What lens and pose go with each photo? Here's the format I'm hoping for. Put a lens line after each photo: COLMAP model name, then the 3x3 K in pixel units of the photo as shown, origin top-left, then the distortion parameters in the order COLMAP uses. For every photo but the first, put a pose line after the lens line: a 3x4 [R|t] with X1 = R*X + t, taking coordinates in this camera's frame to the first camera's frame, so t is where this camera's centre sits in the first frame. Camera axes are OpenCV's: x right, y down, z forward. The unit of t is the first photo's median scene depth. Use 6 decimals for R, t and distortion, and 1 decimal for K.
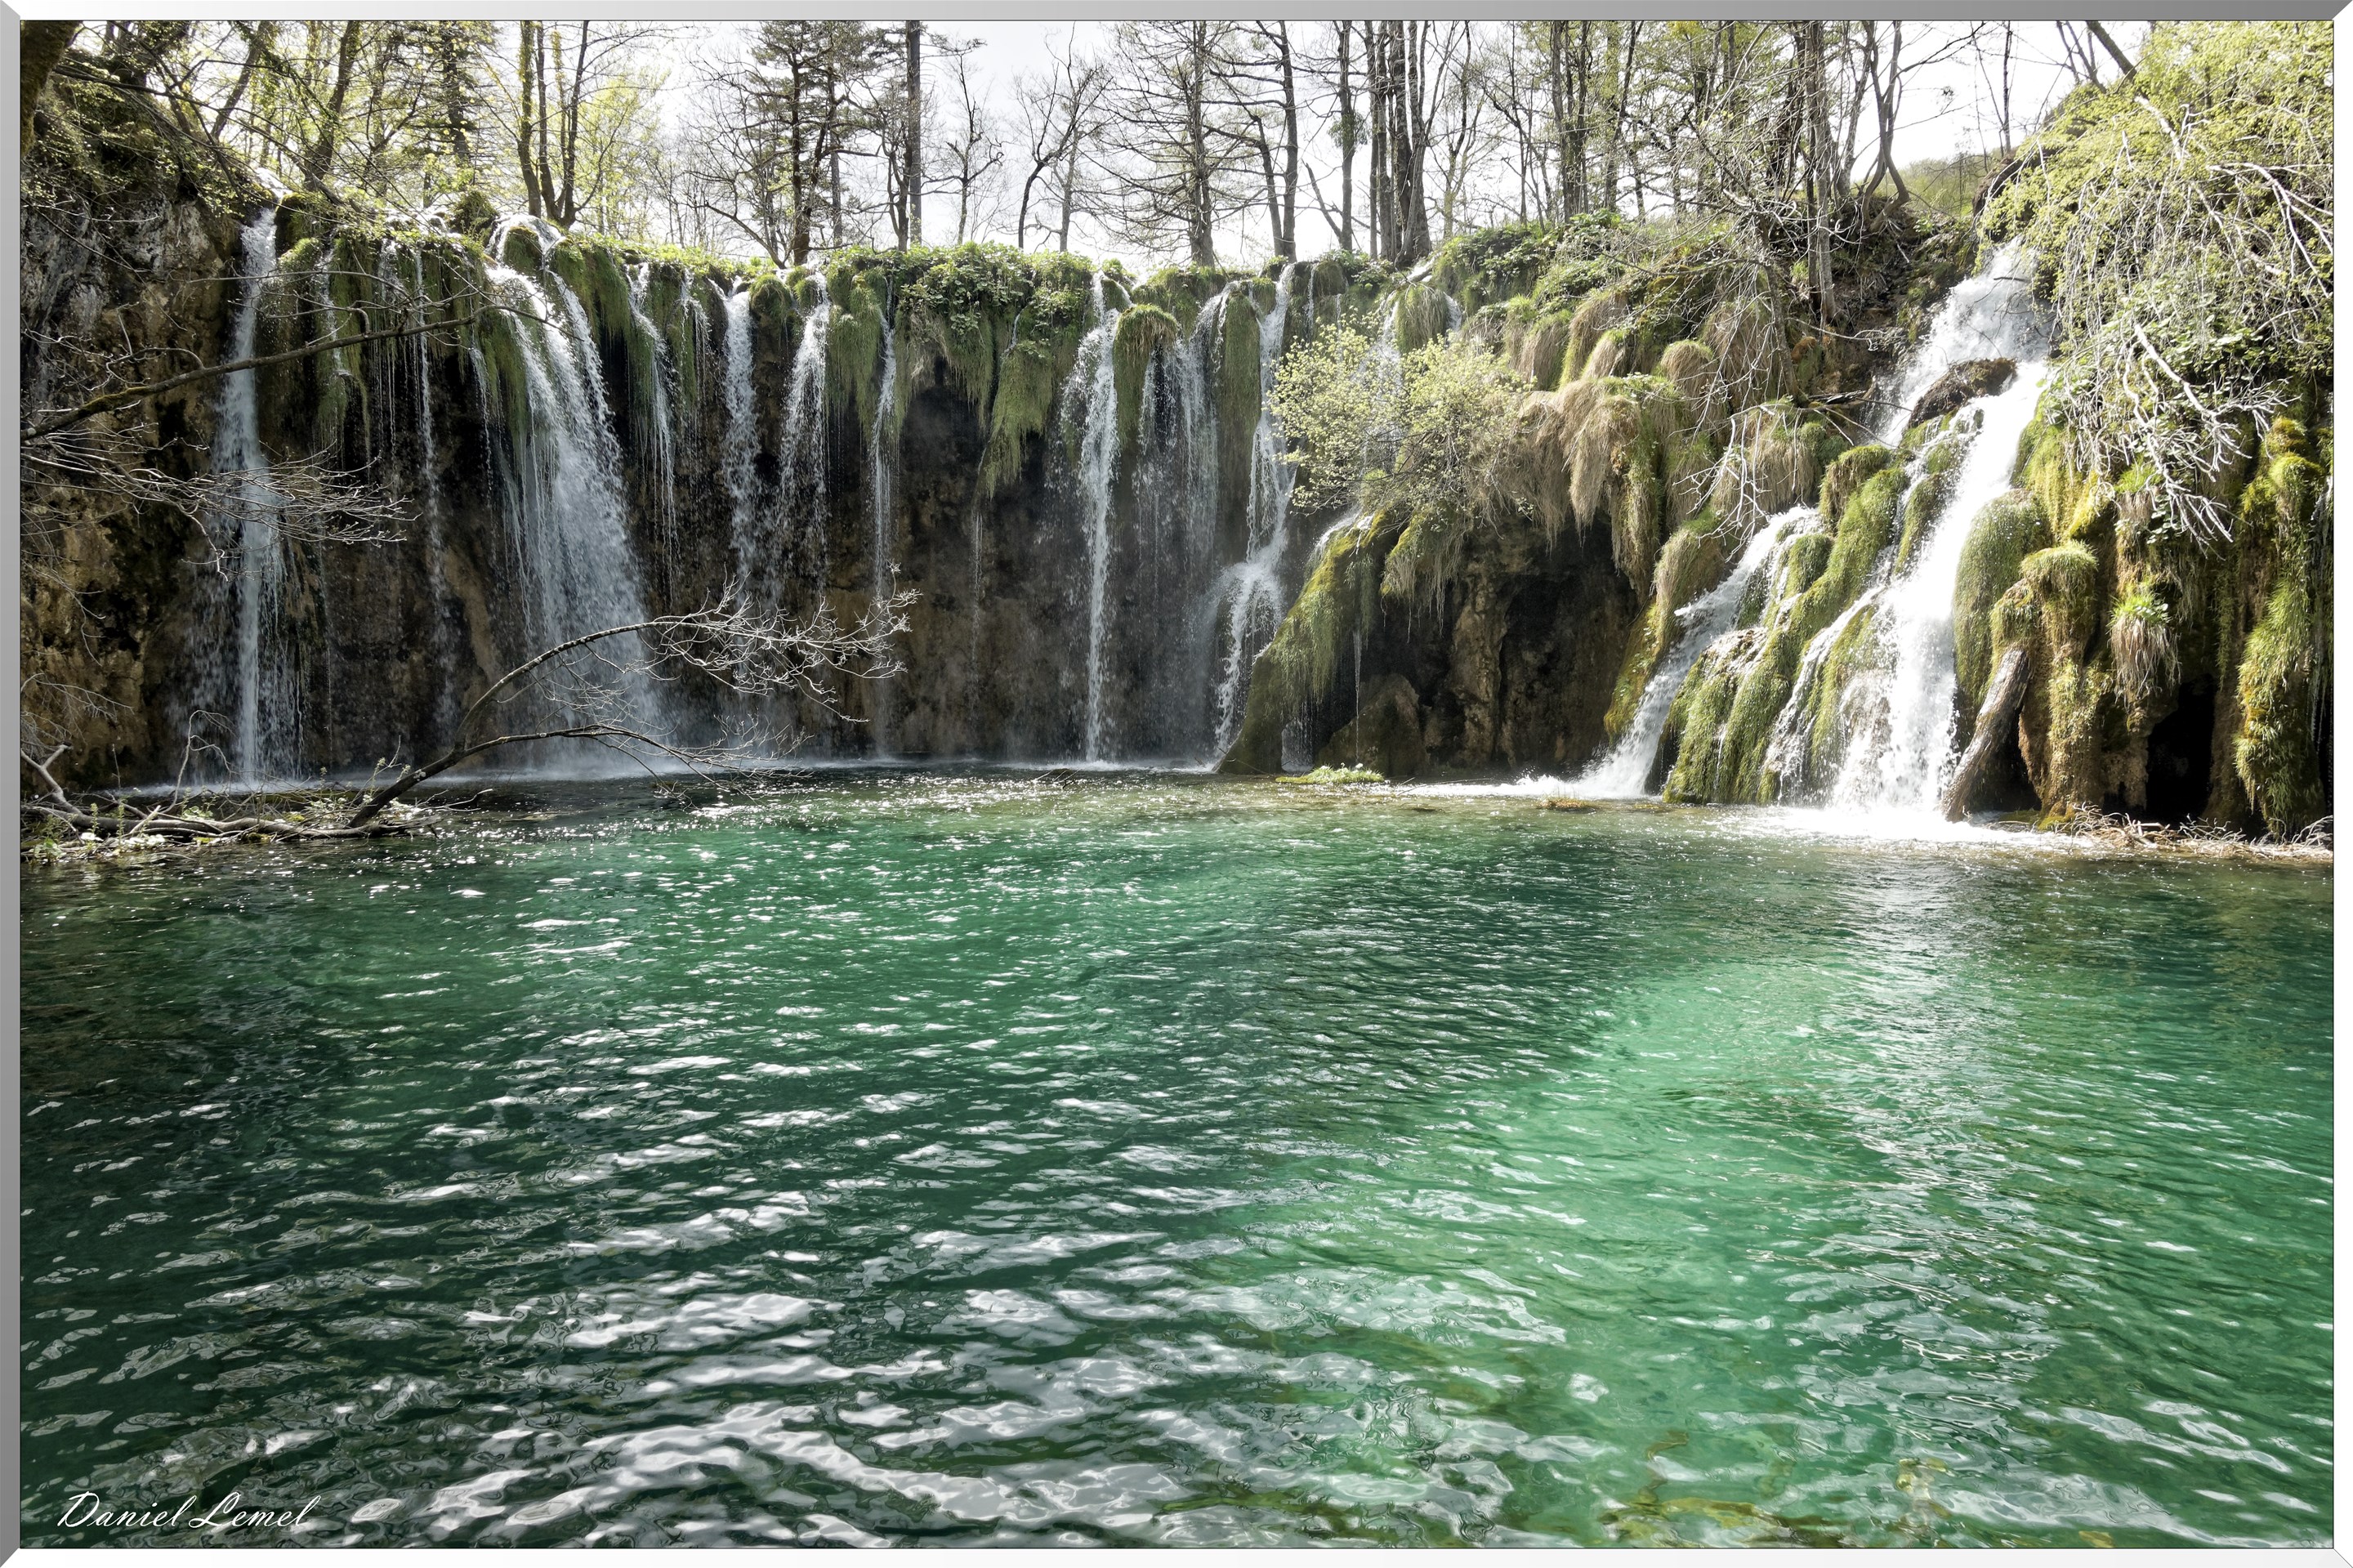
lens RADIAL K [[1671.2, 0, 1167.3], [0, 1671.2, 766.0], [0, 0, 1]] dist [0.005385, 0.014040]
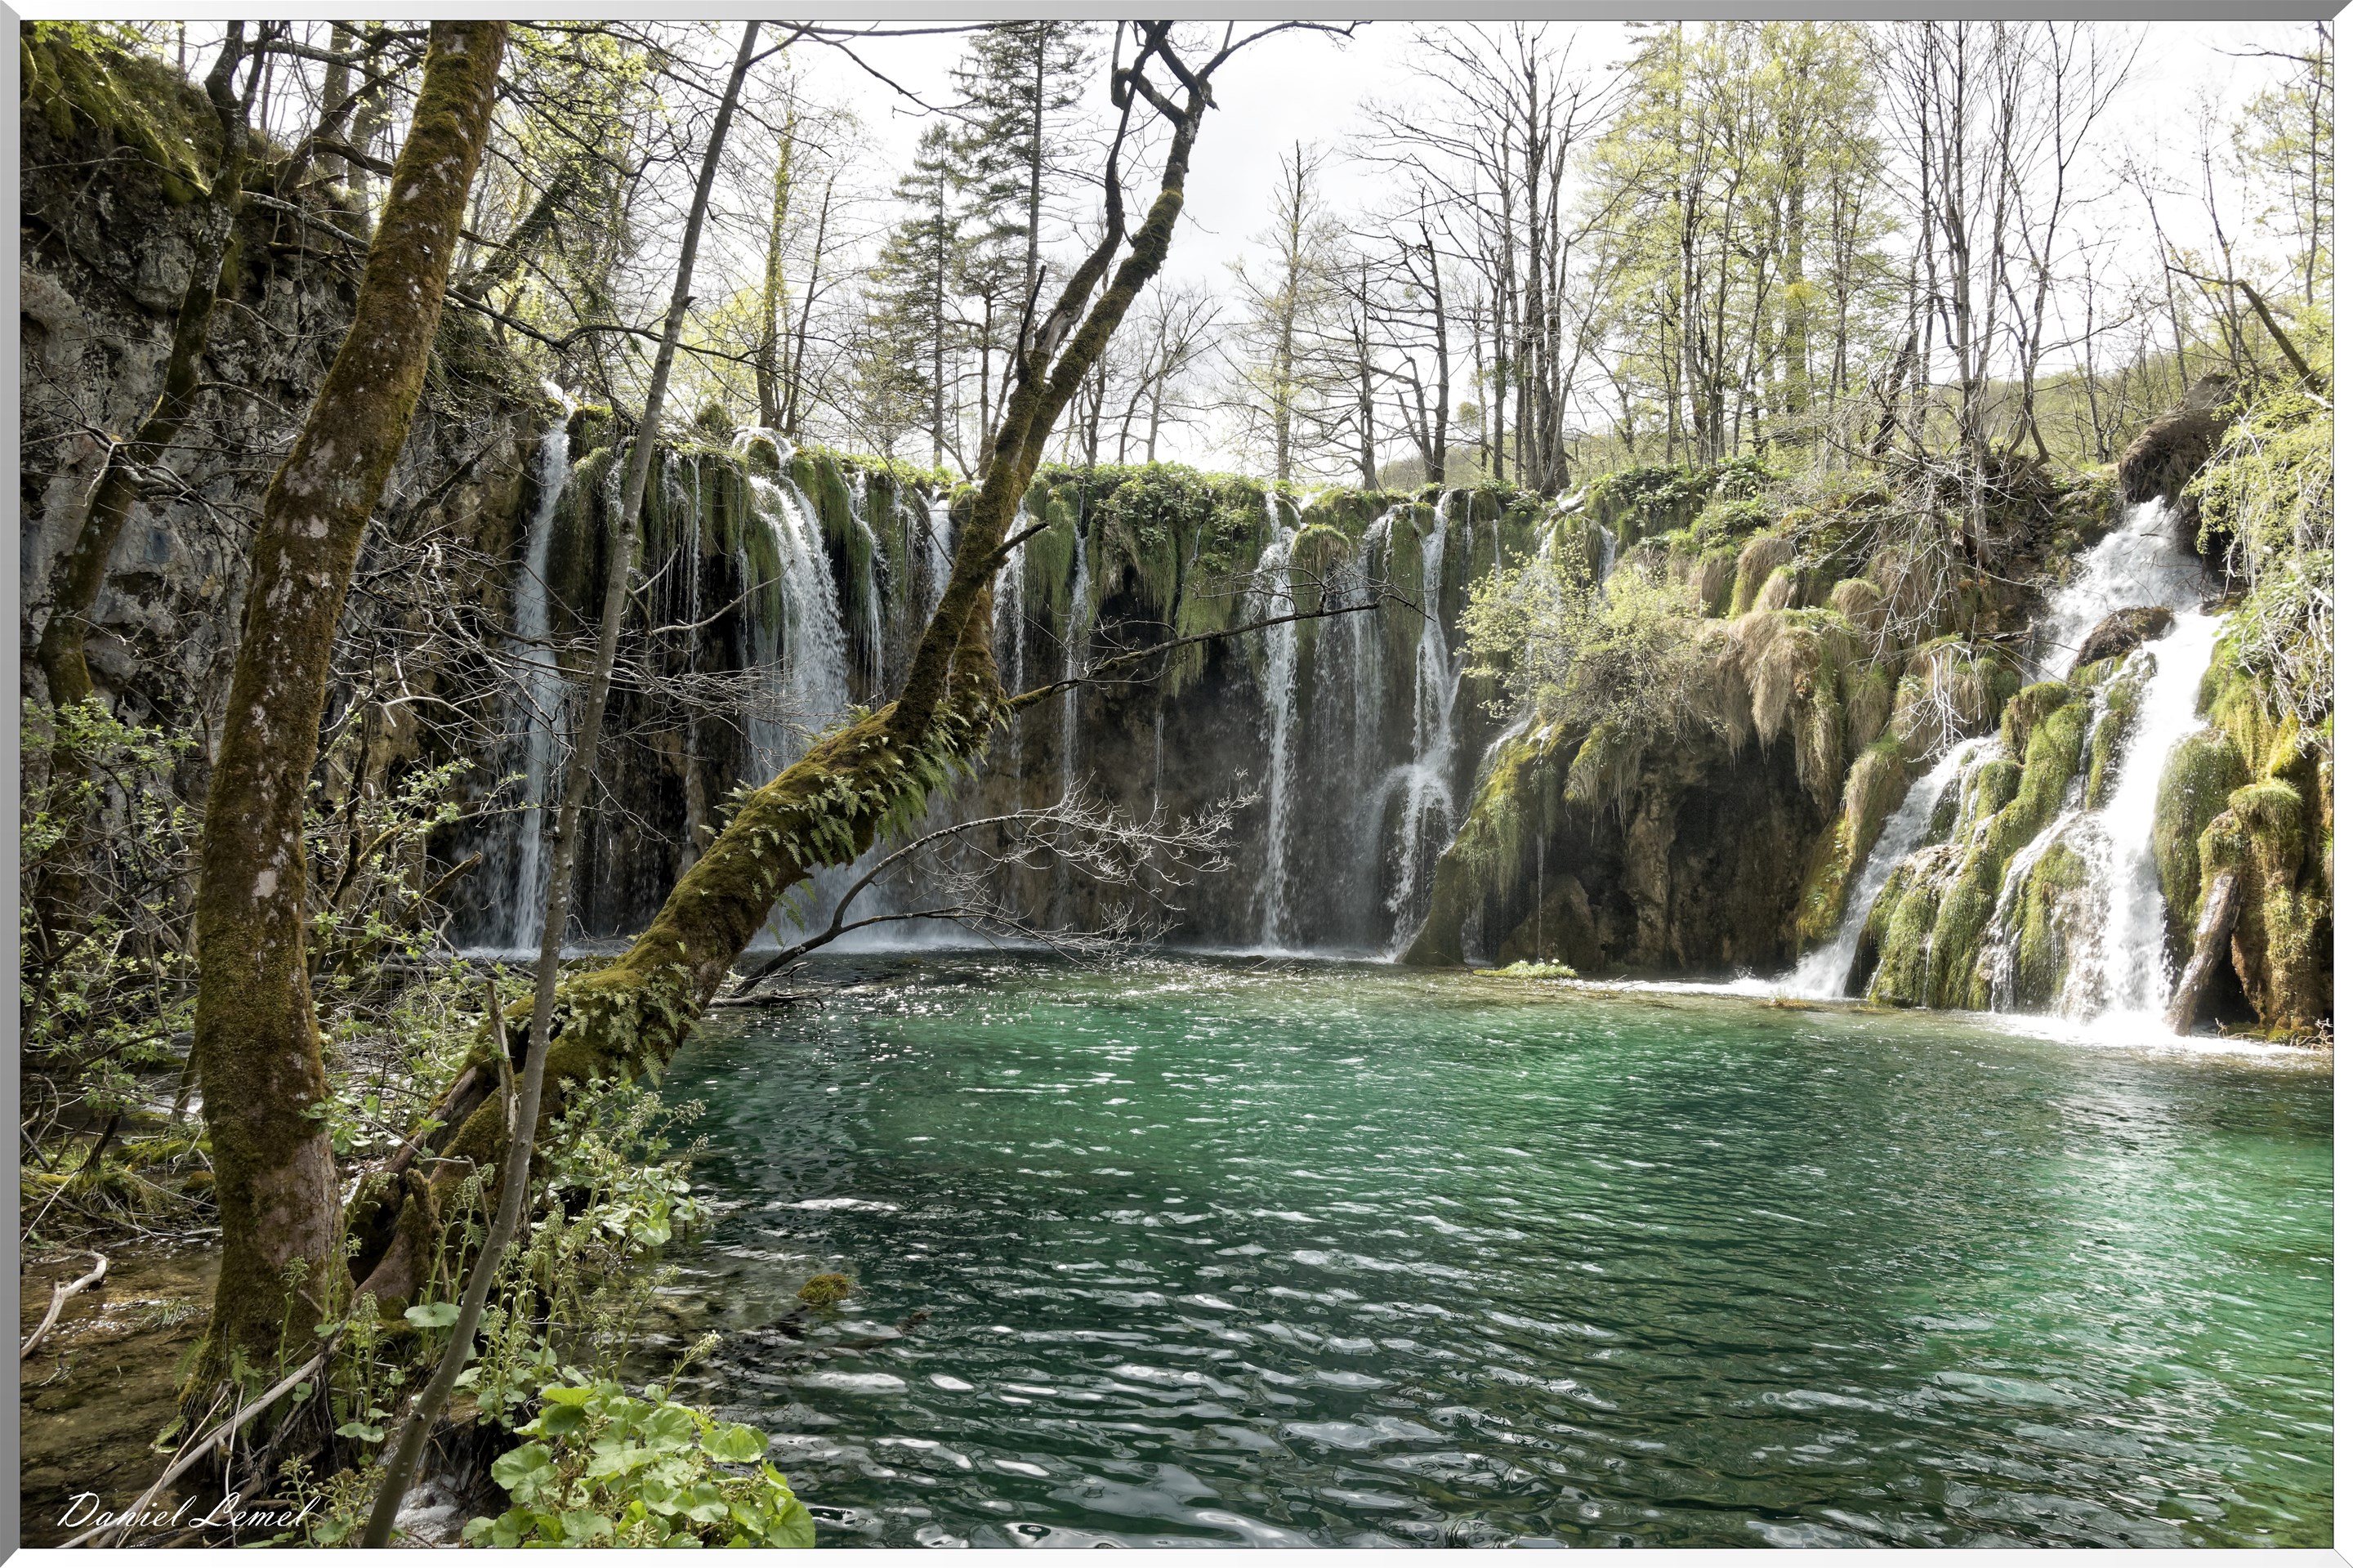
lens RADIAL K [[1671.2, 0, 1166.7], [0, 1671.2, 753.9], [0, 0, 1]] dist [0.005385, 0.014040]
pose [[0.999329, 0.030228, 0.020663, -0.151570], [-0.027622, 0.992809, -0.116477, -0.000559], [-0.024036, 0.115828, 0.992978, -0.060170]]
